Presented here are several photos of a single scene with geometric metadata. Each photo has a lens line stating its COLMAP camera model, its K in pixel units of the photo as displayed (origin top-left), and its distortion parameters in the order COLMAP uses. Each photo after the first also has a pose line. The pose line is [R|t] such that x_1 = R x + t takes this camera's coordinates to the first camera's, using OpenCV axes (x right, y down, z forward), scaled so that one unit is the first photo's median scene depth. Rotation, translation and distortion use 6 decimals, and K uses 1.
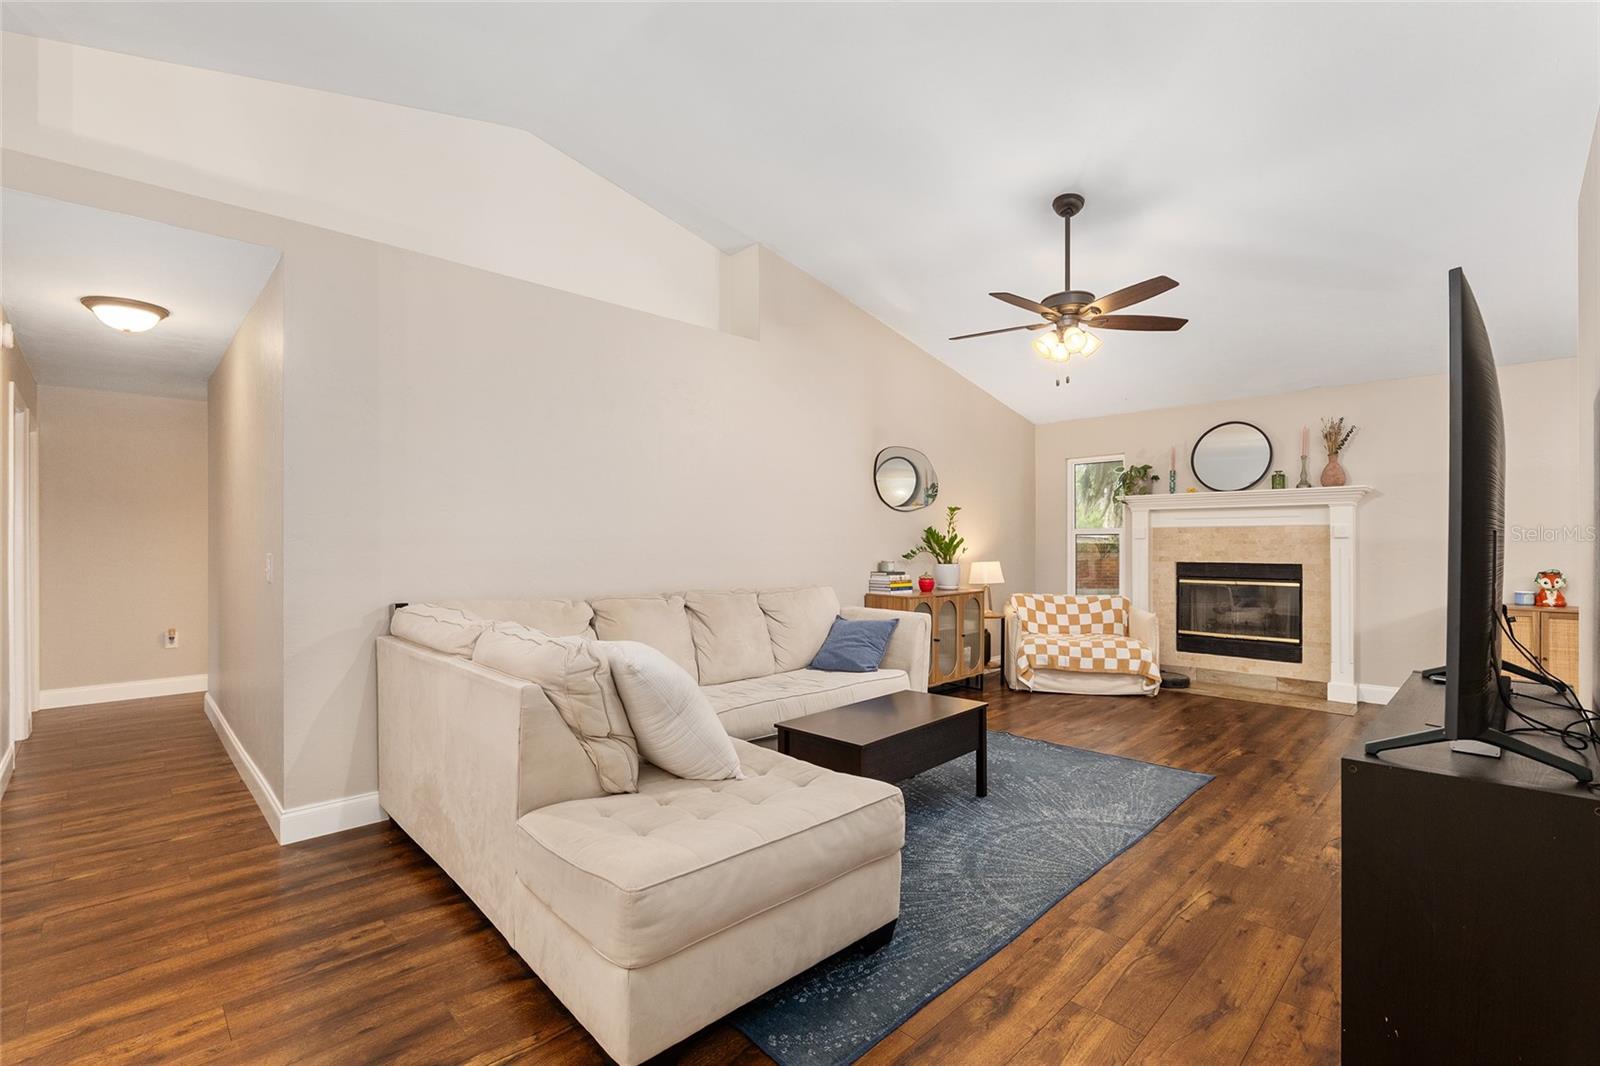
lens RADIAL K [[701.6, 0, 804.1], [0, 701.6, 540.9], [0, 0, 1]] dist [0.000438, -0.000117]
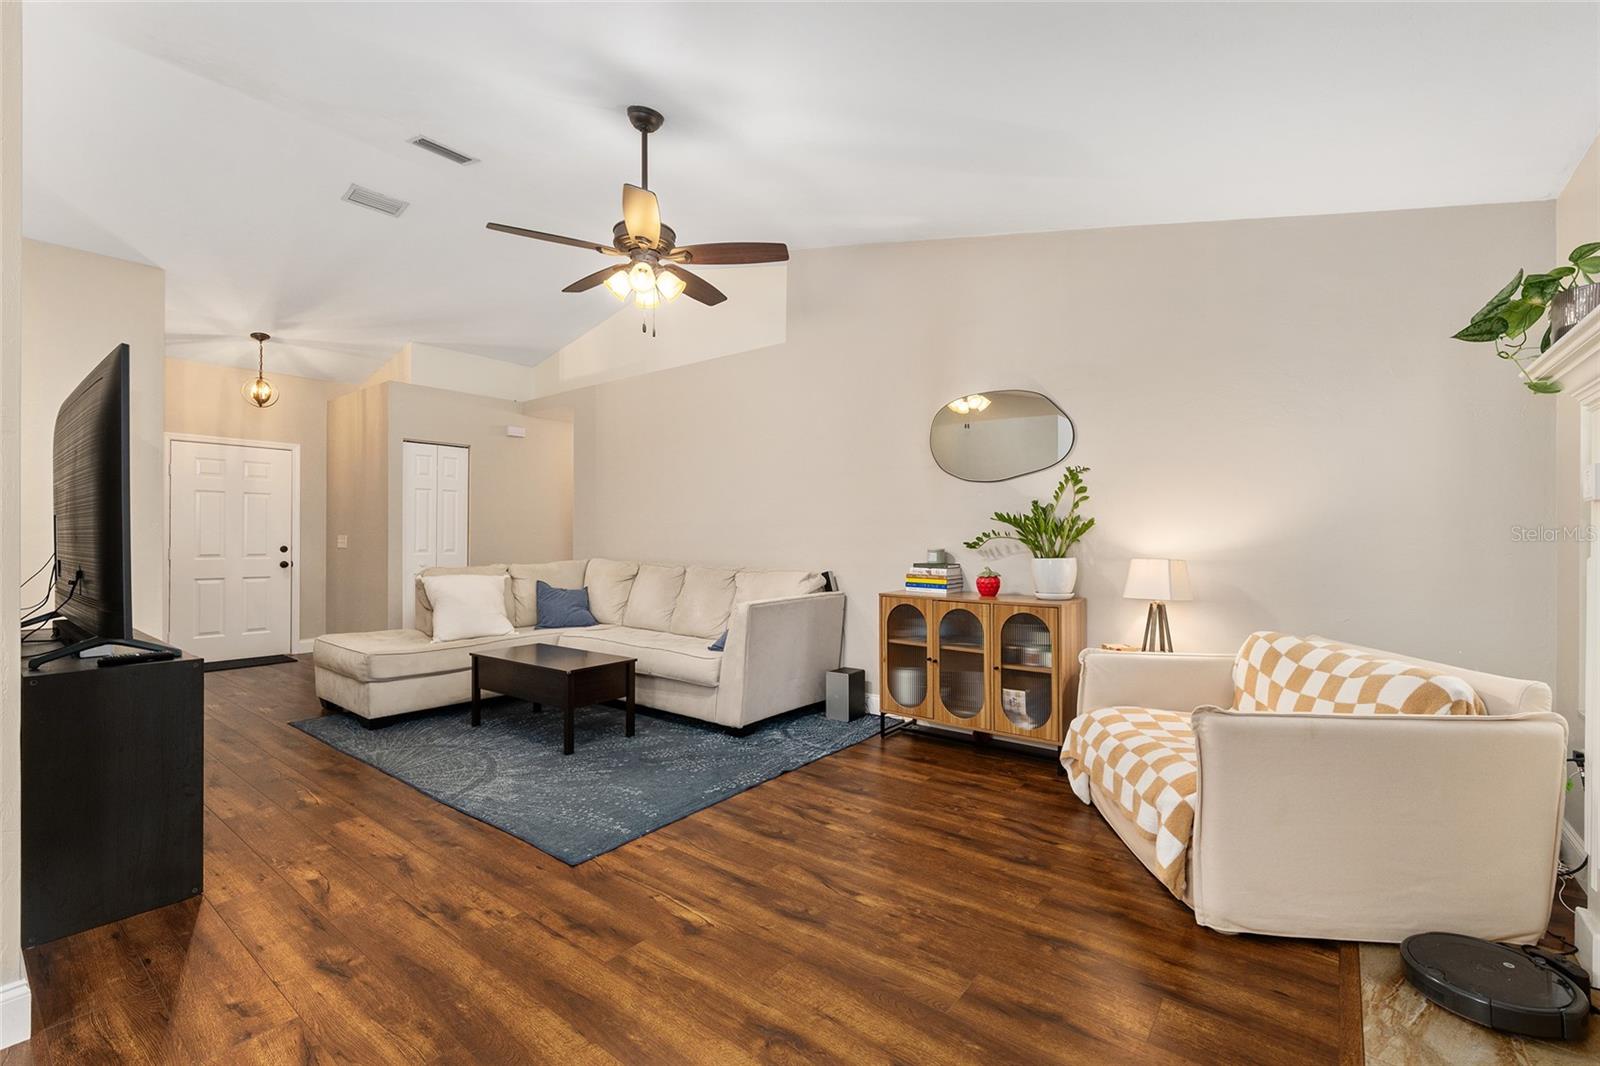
lens RADIAL K [[684.4, 0, 808.3], [0, 684.4, 534.9], [0, 0, 1]] dist [0.000645, -0.000186]
pose [[0.135797, -0.003831, -0.990729, 1.642197], [0.000744, 0.999993, -0.003764, 0.028412], [0.990736, -0.000226, 0.135799, 1.469721]]
